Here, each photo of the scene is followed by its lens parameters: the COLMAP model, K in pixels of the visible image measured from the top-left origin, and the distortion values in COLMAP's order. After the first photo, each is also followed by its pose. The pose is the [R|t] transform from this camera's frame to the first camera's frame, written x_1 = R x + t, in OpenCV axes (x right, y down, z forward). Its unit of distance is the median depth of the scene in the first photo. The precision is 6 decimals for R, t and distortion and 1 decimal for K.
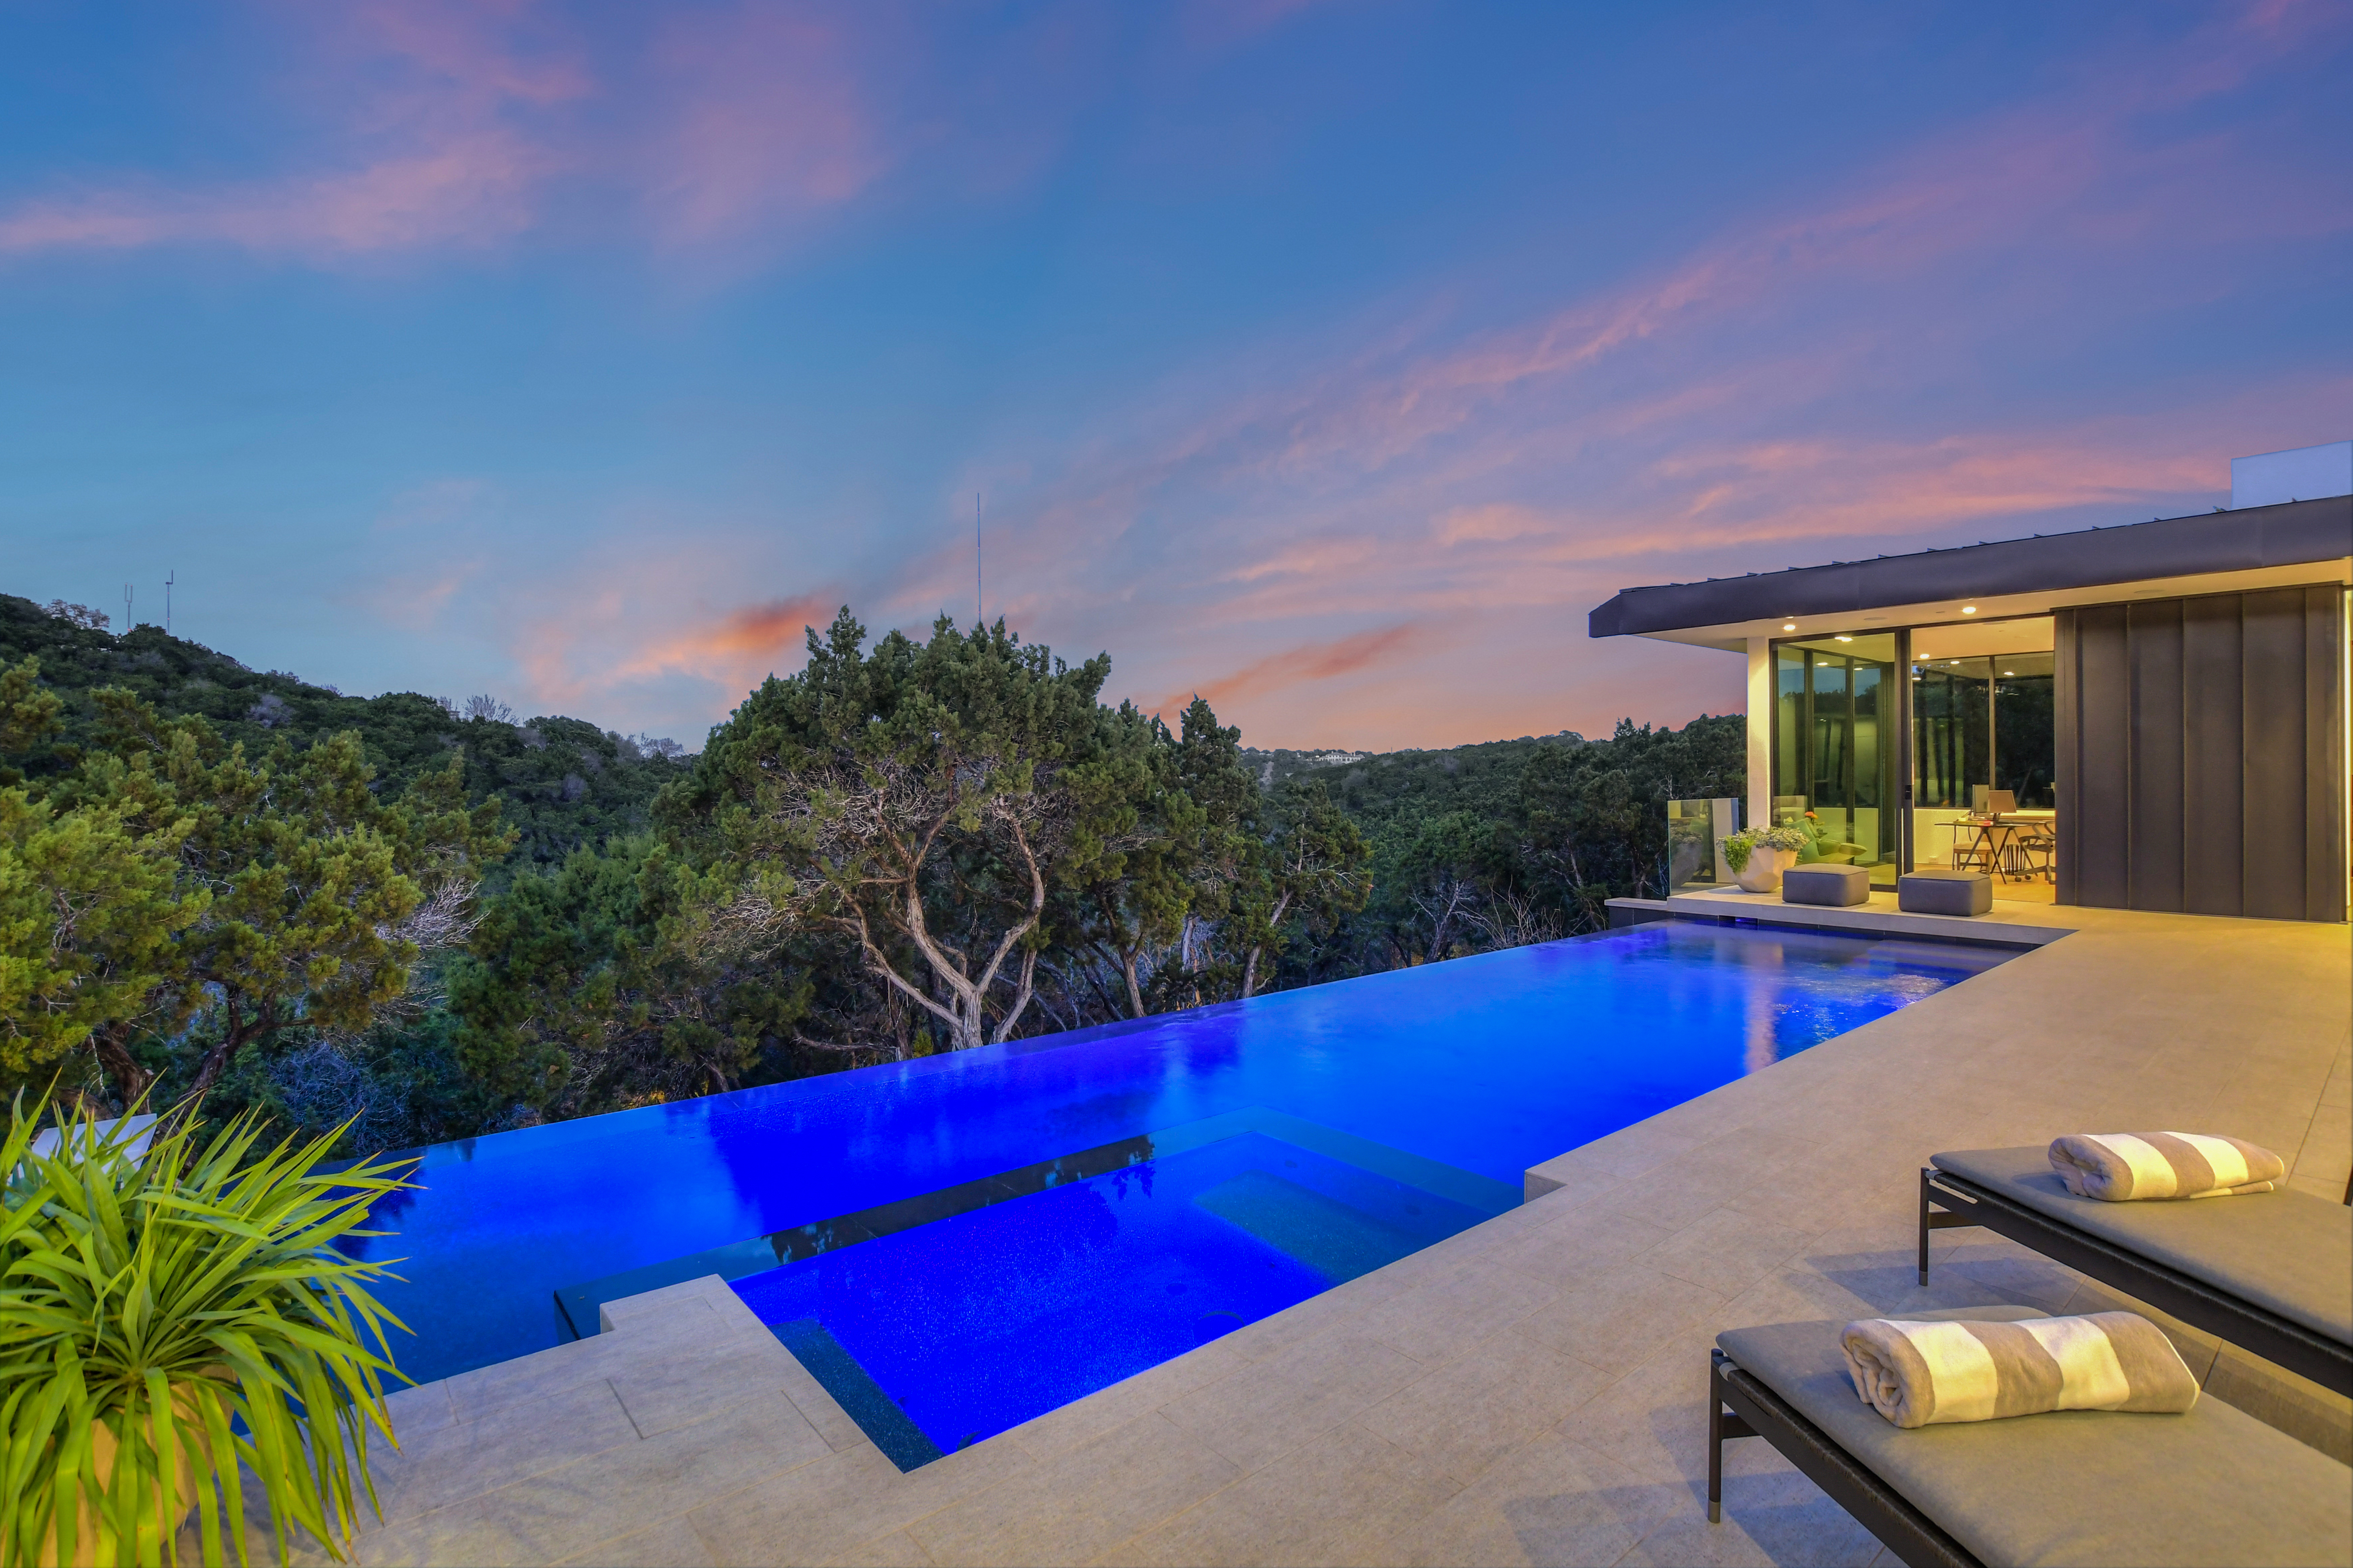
lens RADIAL K [[1109.0, 0, 1178.2], [0, 1109.0, 777.7], [0, 0, 1]] dist [-0.027171, 0.000146]
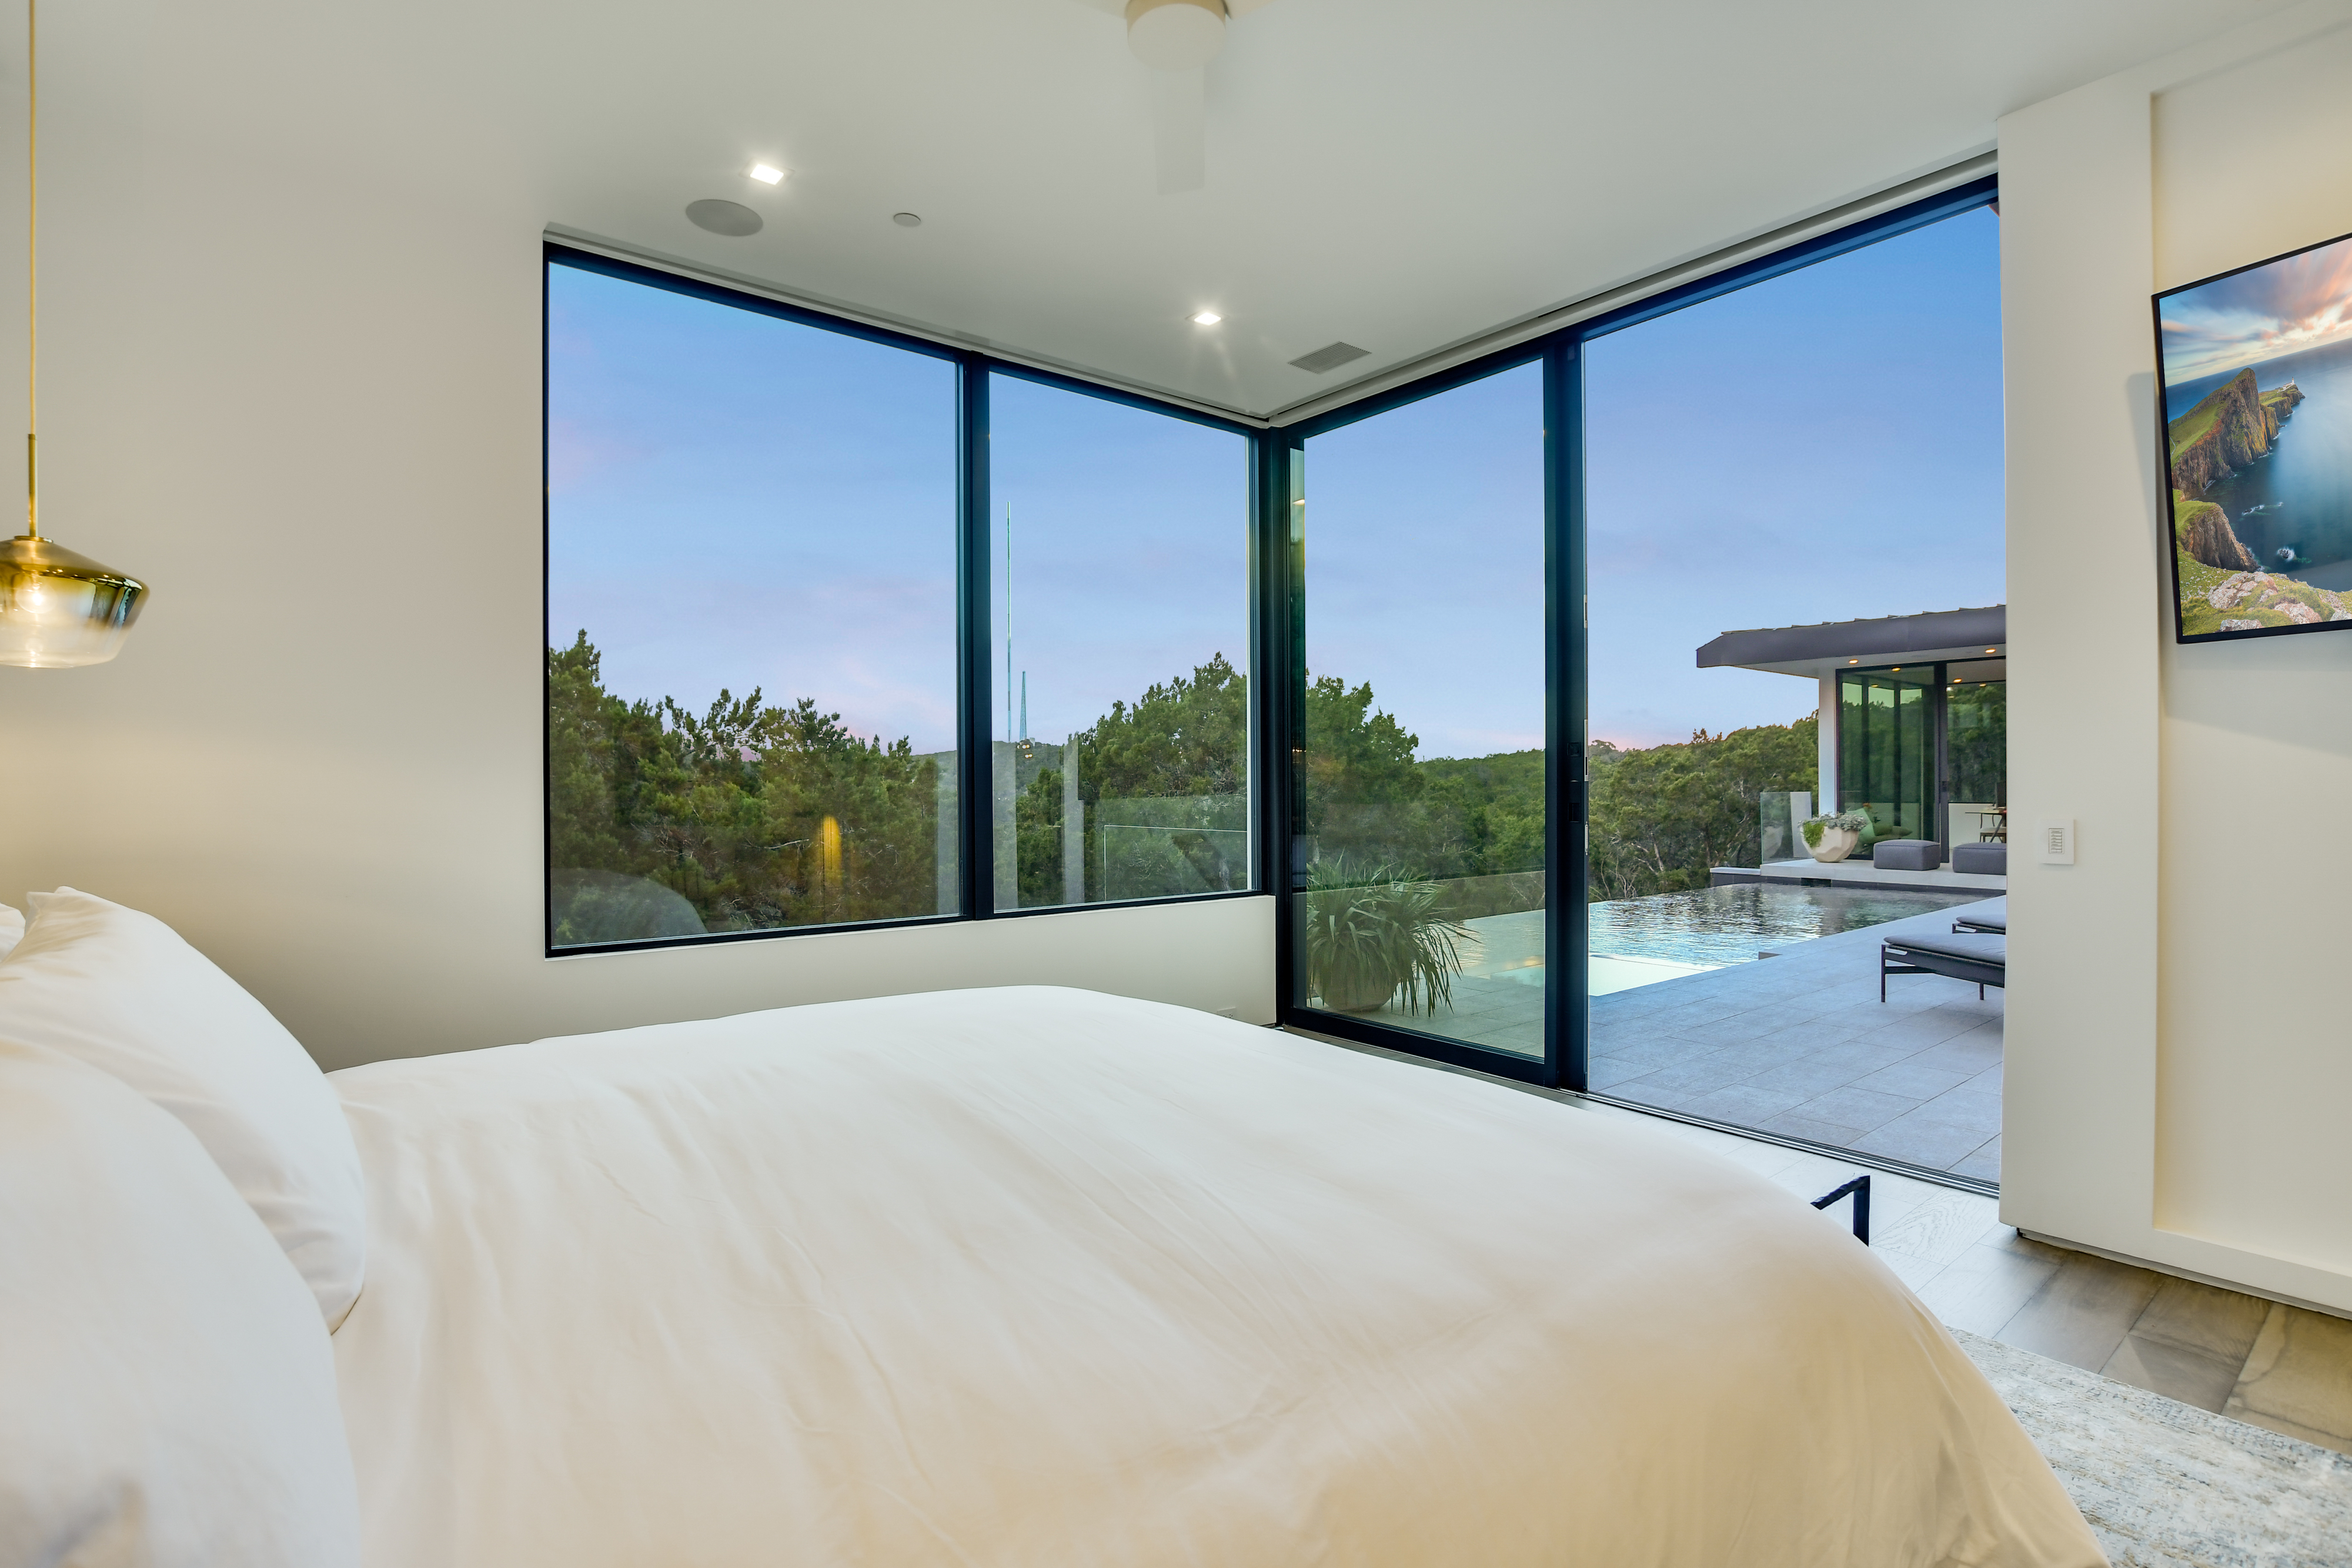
lens RADIAL K [[1109.7, 0, 1185.2], [0, 1109.7, 789.5], [0, 0, 1]] dist [-0.034278, 0.005027]
pose [[0.999767, 0.003525, -0.021311, -0.181819], [-0.003449, 0.999988, 0.003620, 0.012689], [0.021323, -0.003545, 0.999766, -0.279464]]
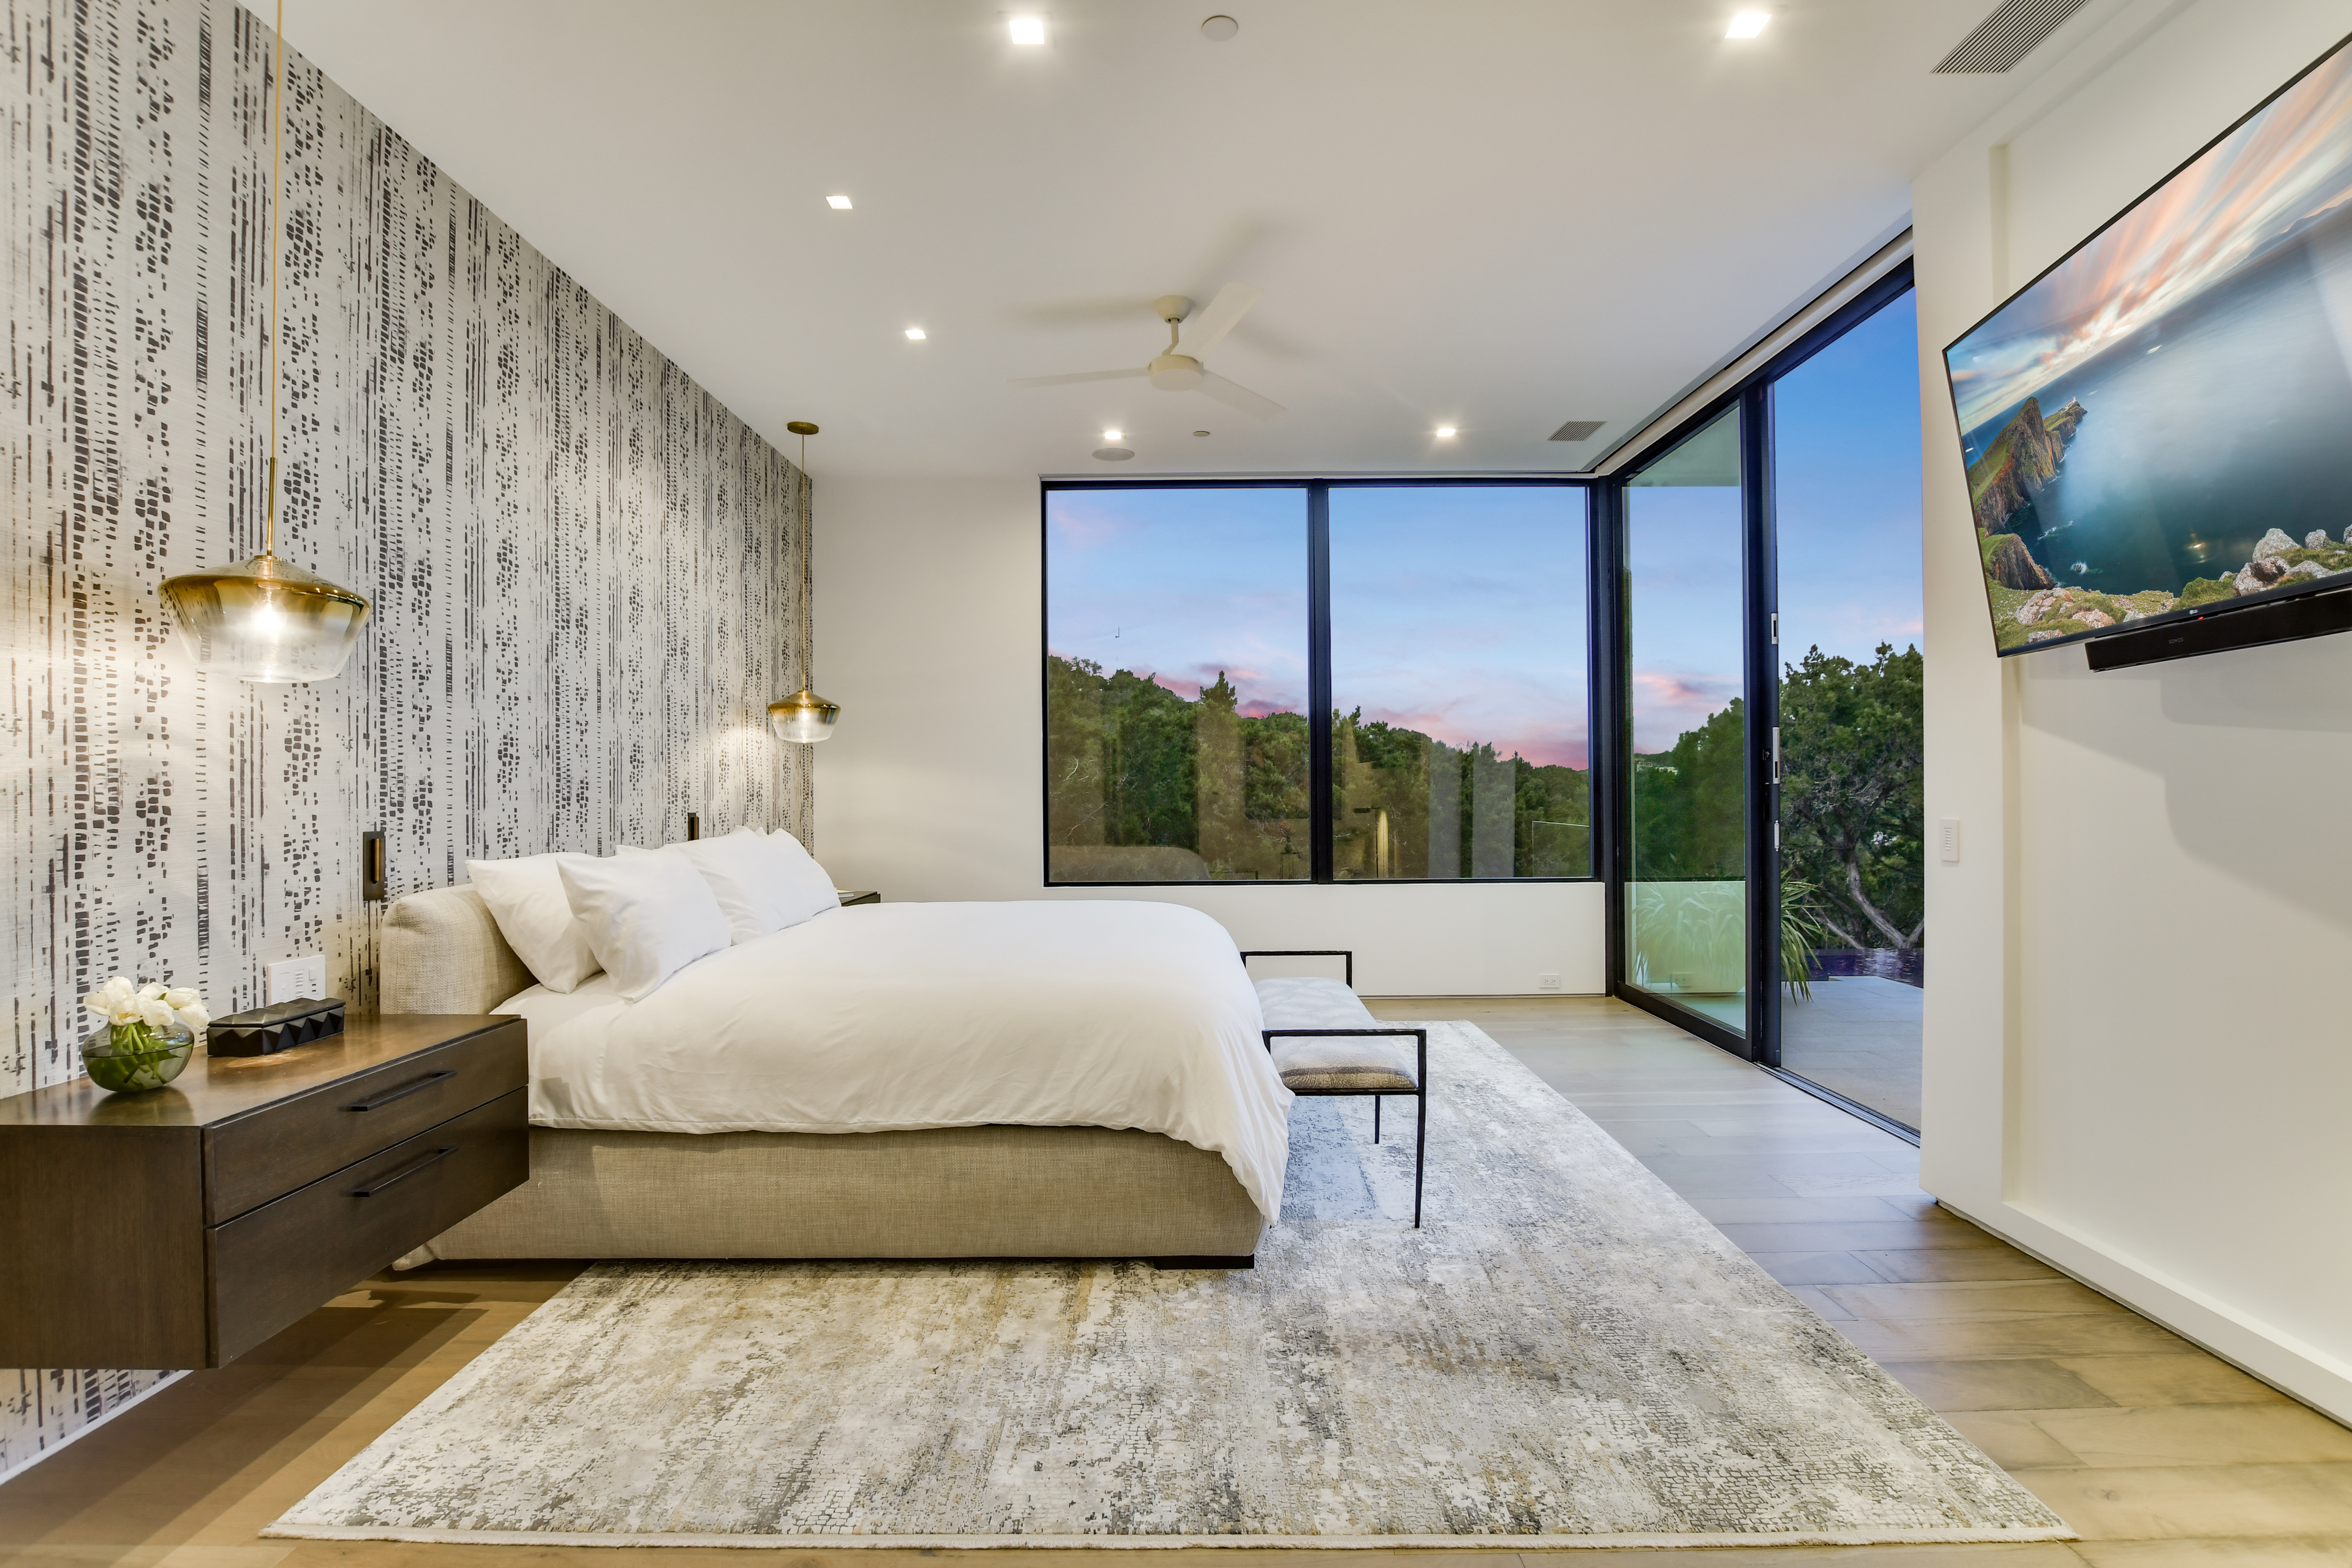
lens RADIAL K [[1109.7, 0, 1179.5], [0, 1109.7, 782.0], [0, 0, 1]] dist [-0.034278, 0.005027]
pose [[0.768791, -0.000746, -0.639500, -0.018551], [0.000705, 1.000000, -0.000319, 0.010666], [0.639500, -0.000205, 0.768791, -0.337514]]
